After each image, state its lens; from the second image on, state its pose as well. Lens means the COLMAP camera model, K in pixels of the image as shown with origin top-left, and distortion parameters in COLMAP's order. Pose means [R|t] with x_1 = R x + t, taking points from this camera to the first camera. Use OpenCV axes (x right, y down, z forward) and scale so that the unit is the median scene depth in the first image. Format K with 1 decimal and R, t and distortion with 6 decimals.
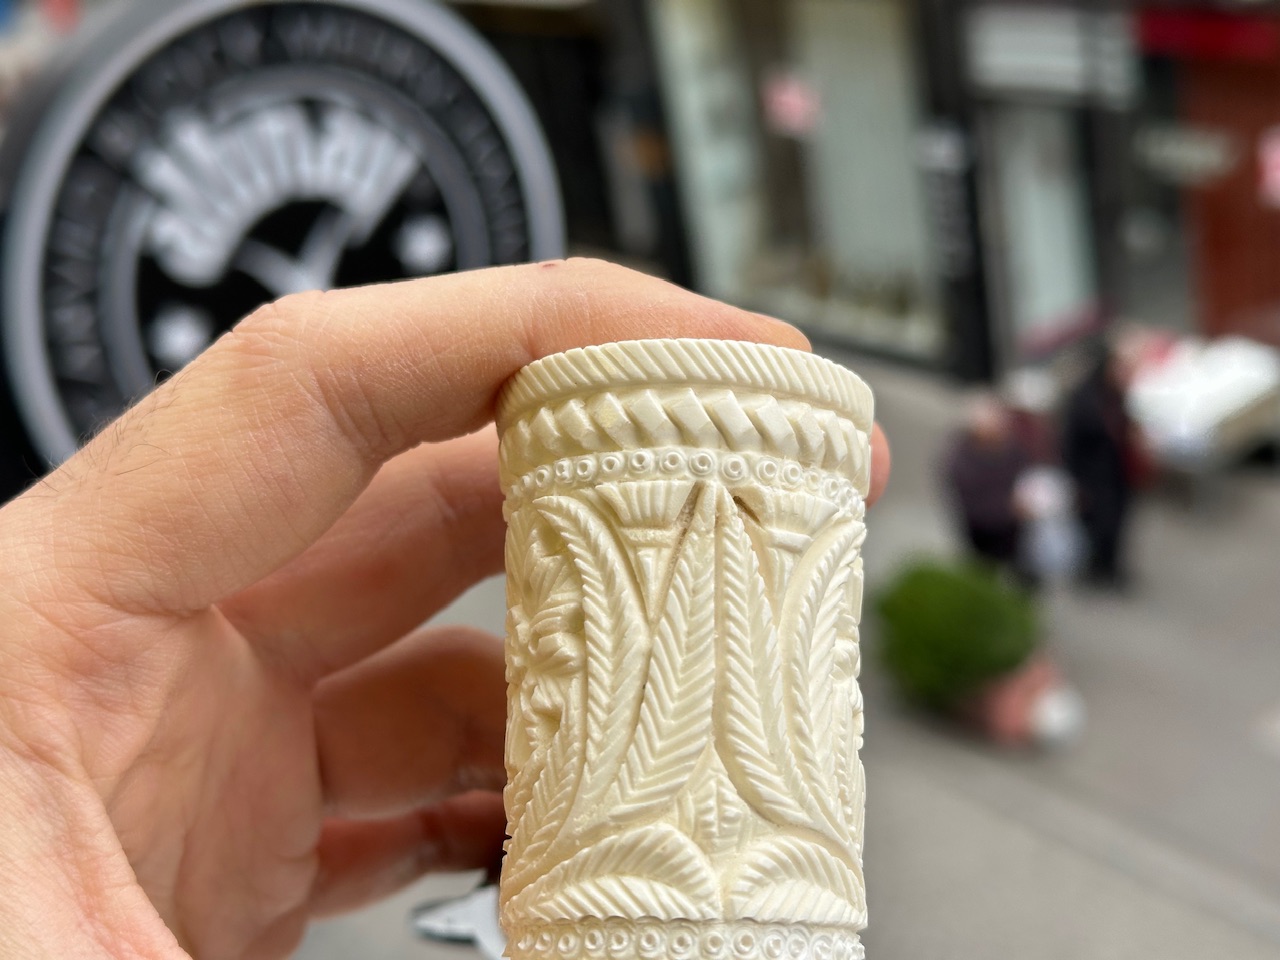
lens RADIAL K [[1802.2, 0, 641.2], [0, 1802.2, 367.5], [0, 0, 1]] dist [0.355258, -0.000330]
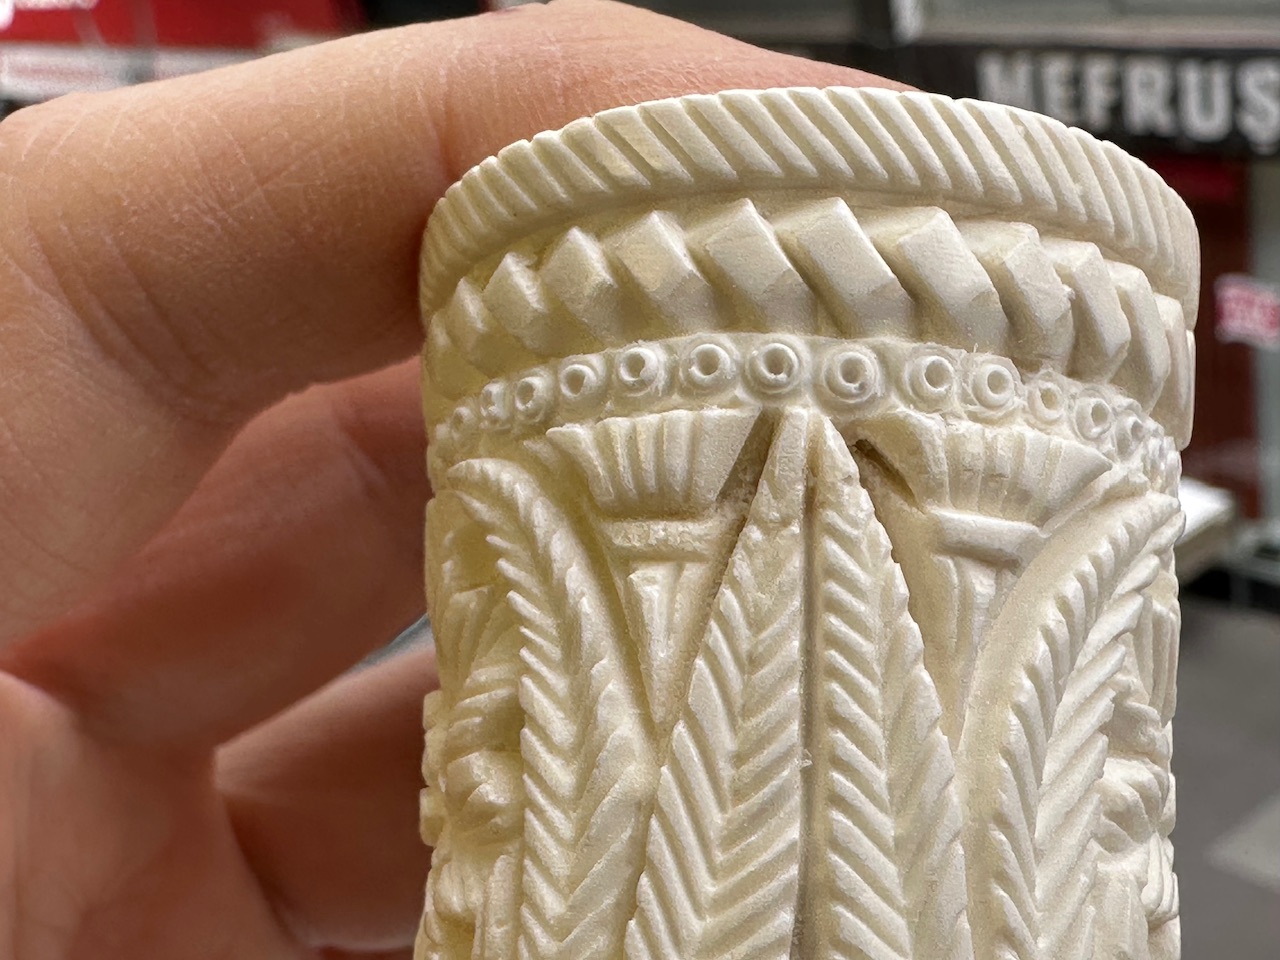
lens RADIAL K [[1820.1, 0, 640.0], [0, 1820.1, 480.0], [0, 0, 1]] dist [0.085927, -0.062955]
pose [[0.978287, -0.034806, -0.204310, 0.090640], [0.043502, 0.998322, 0.038227, 0.061851], [0.202637, -0.046285, 0.978159, 0.561264]]
